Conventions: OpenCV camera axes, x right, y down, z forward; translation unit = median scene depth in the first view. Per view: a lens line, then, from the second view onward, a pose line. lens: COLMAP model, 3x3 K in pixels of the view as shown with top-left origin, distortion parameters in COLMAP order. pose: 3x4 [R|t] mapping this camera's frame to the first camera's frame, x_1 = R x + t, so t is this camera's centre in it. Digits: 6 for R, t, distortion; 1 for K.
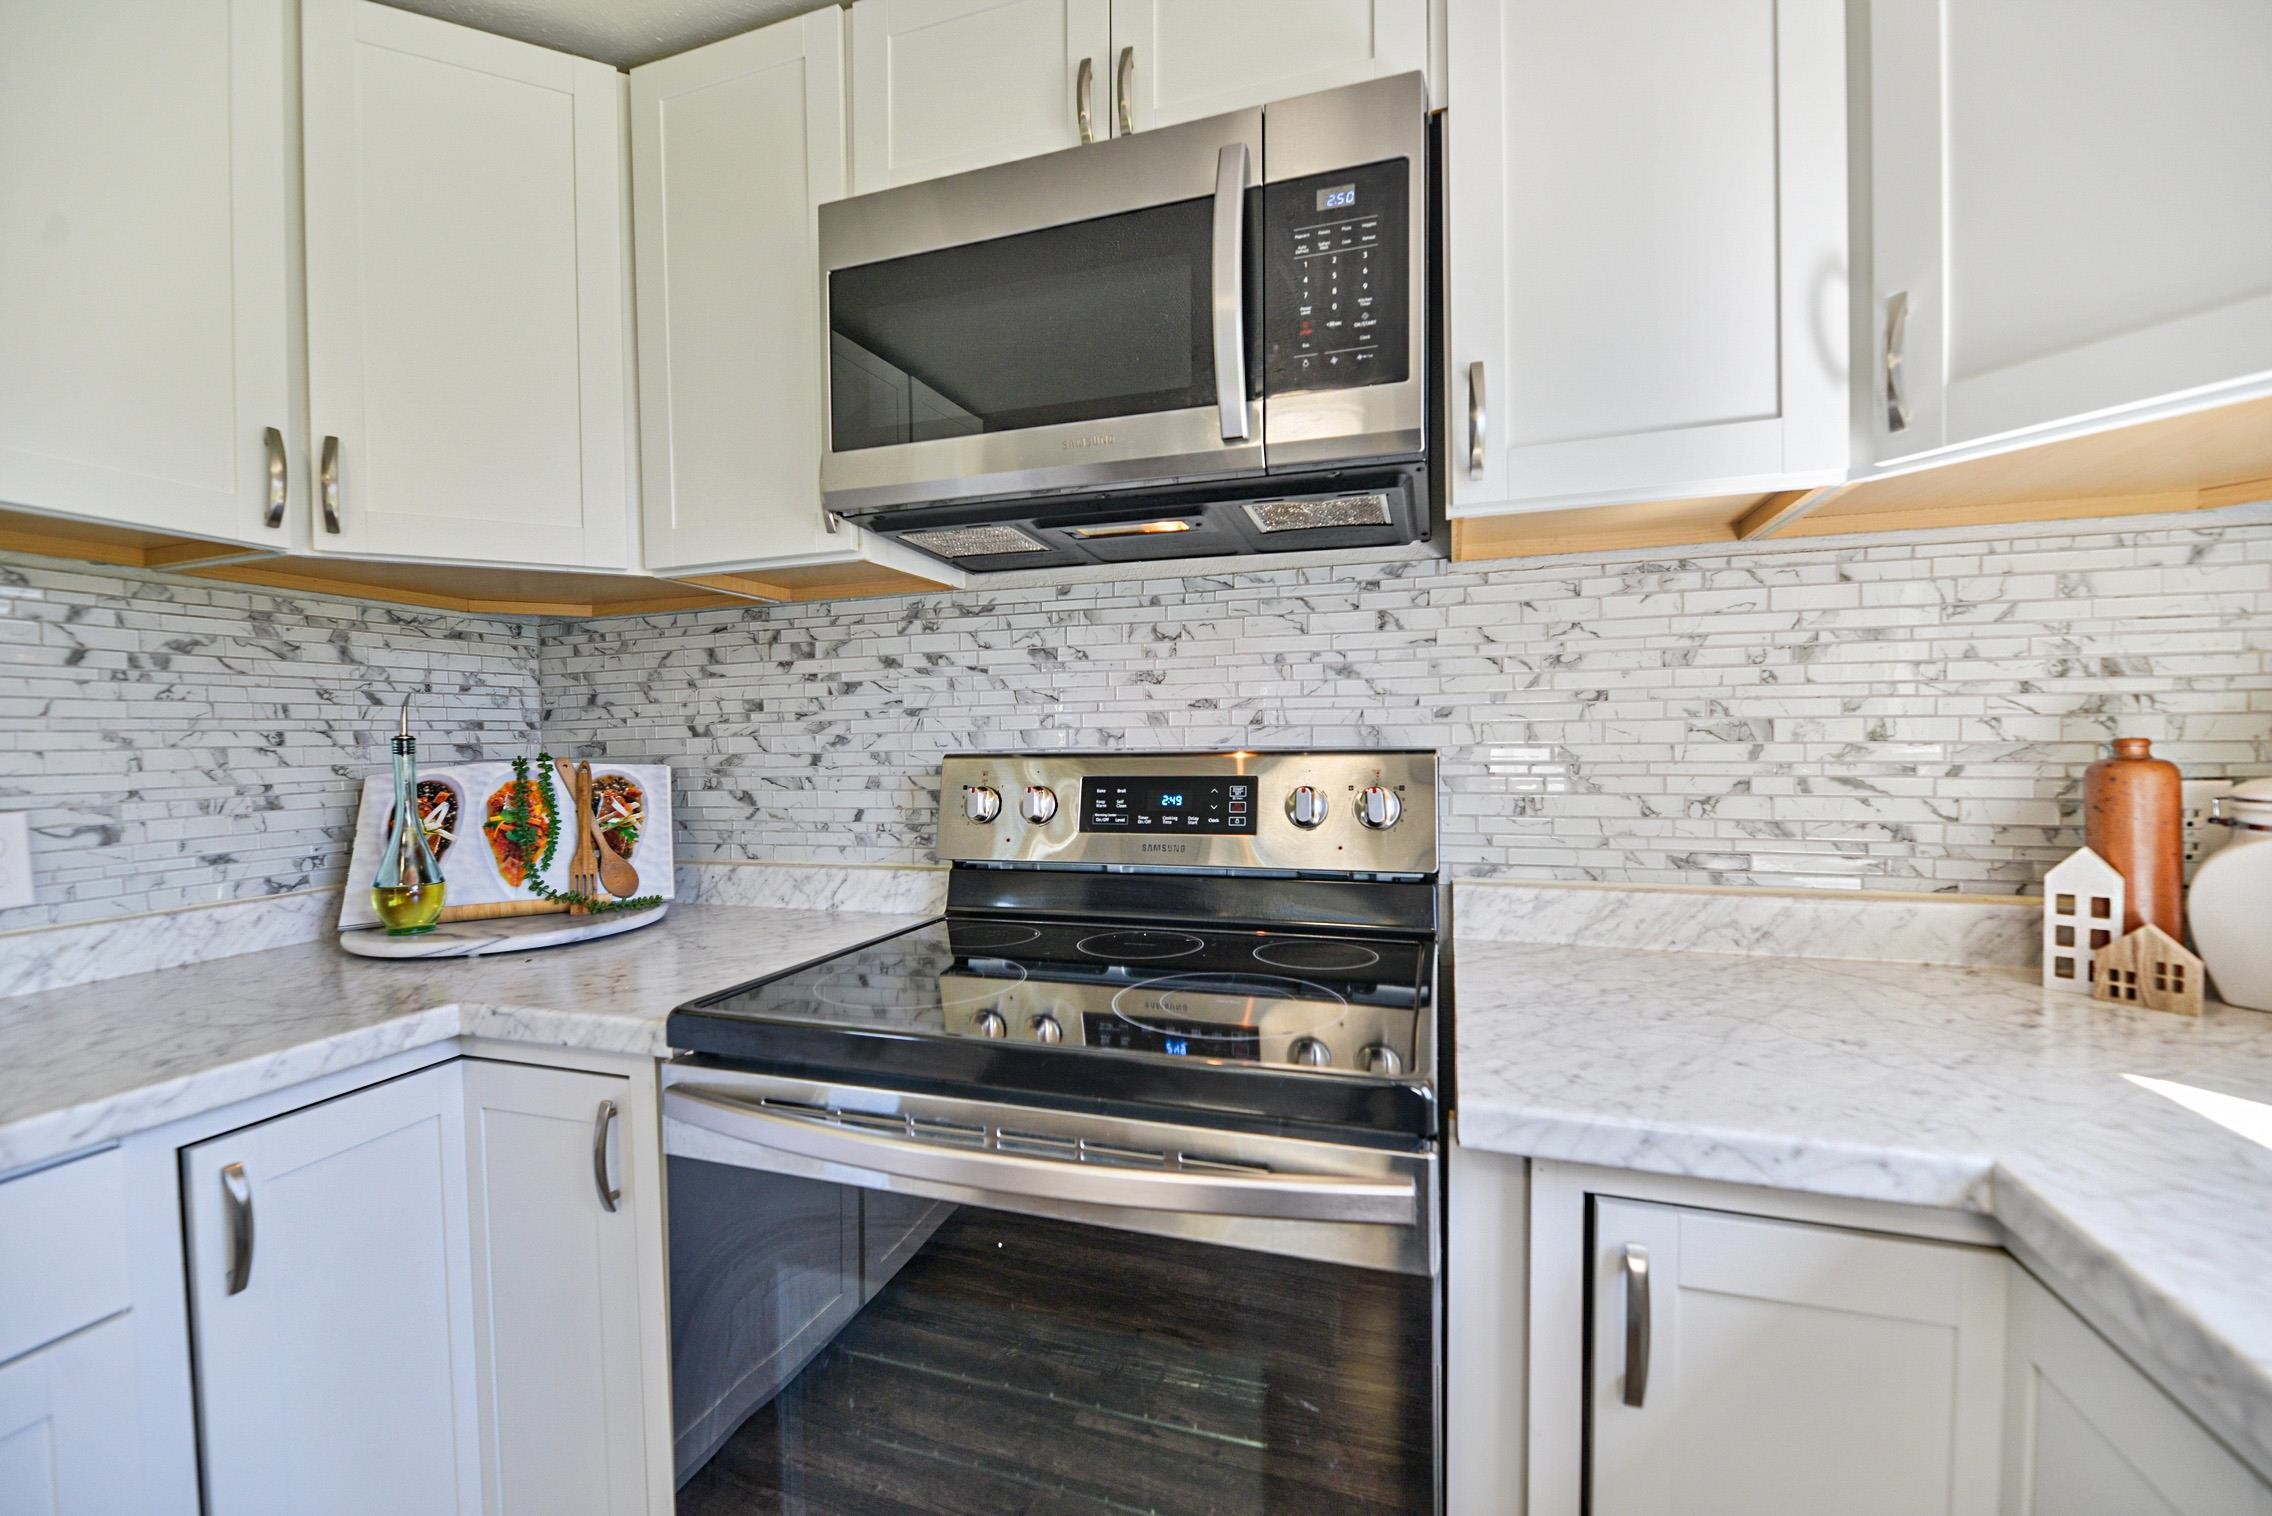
lens RADIAL K [[923.4, 0, 1136.0], [0, 923.4, 758.0], [0, 0, 1]] dist [-0.002596, -0.001076]
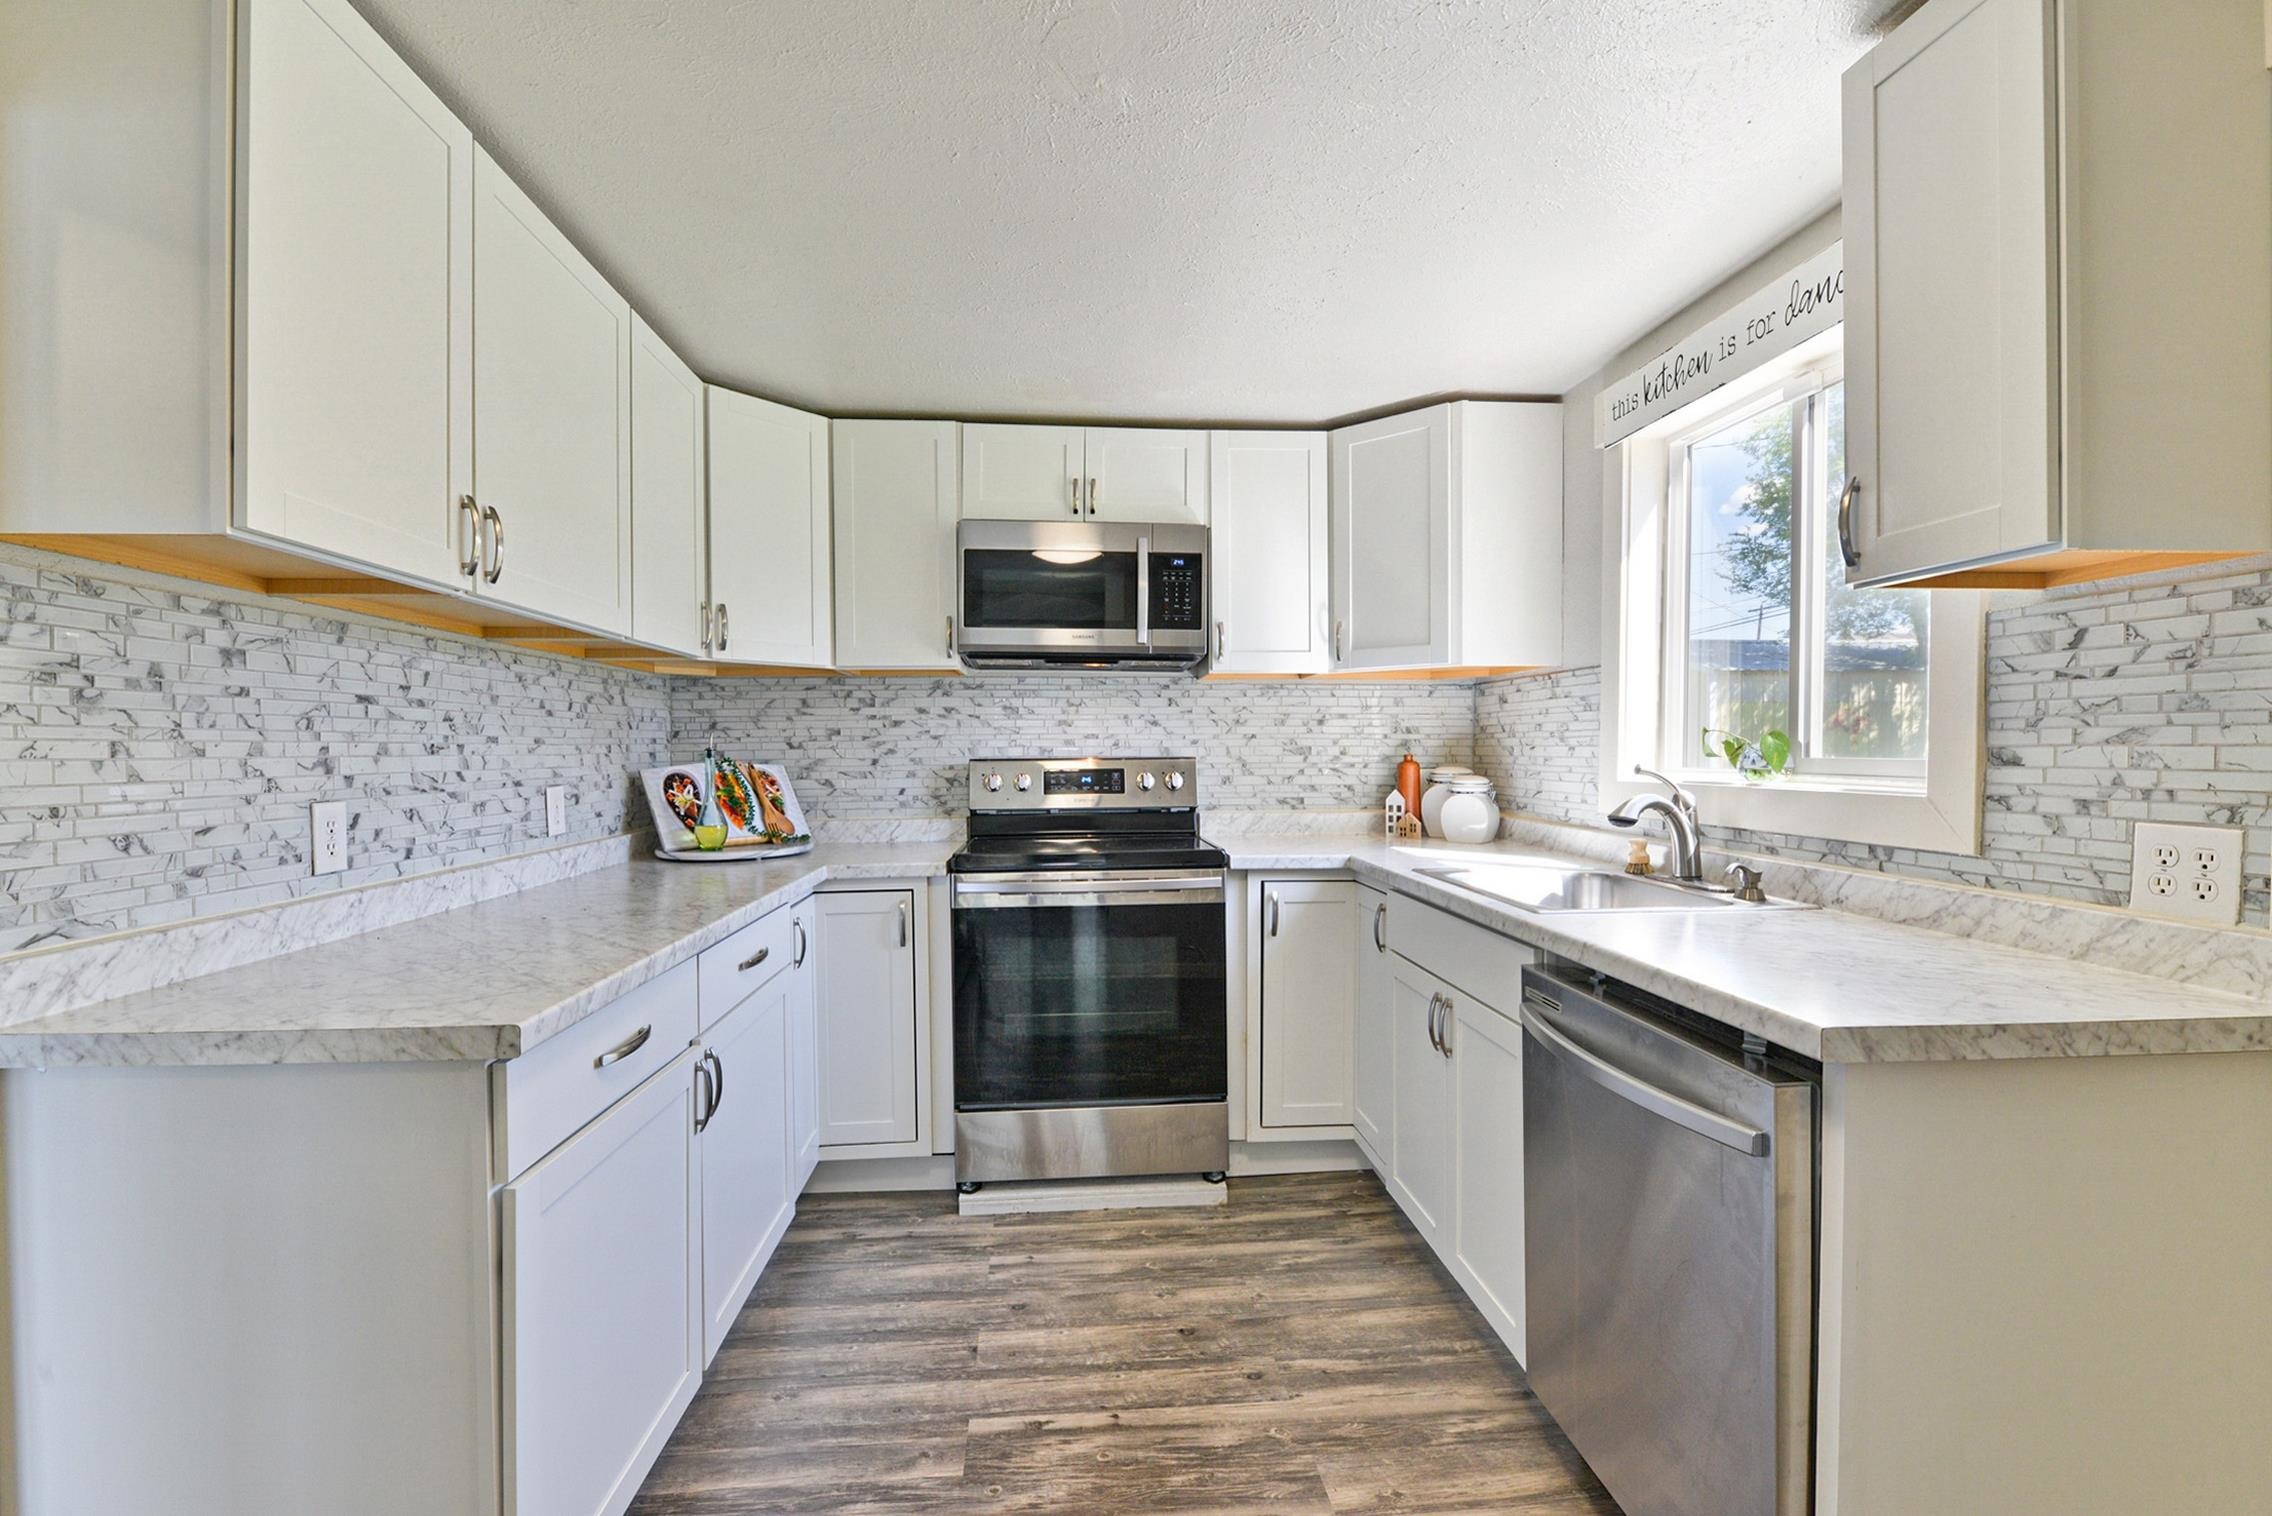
lens RADIAL K [[1027.3, 0, 1136.0], [0, 1027.3, 758.0], [0, 0, 1]] dist [0.000347, 0.000001]
pose [[0.917525, 0.004821, 0.397648, -0.802134], [0.000625, 0.999908, -0.013566, 0.026050], [-0.397677, 0.012695, 0.917438, -1.280070]]
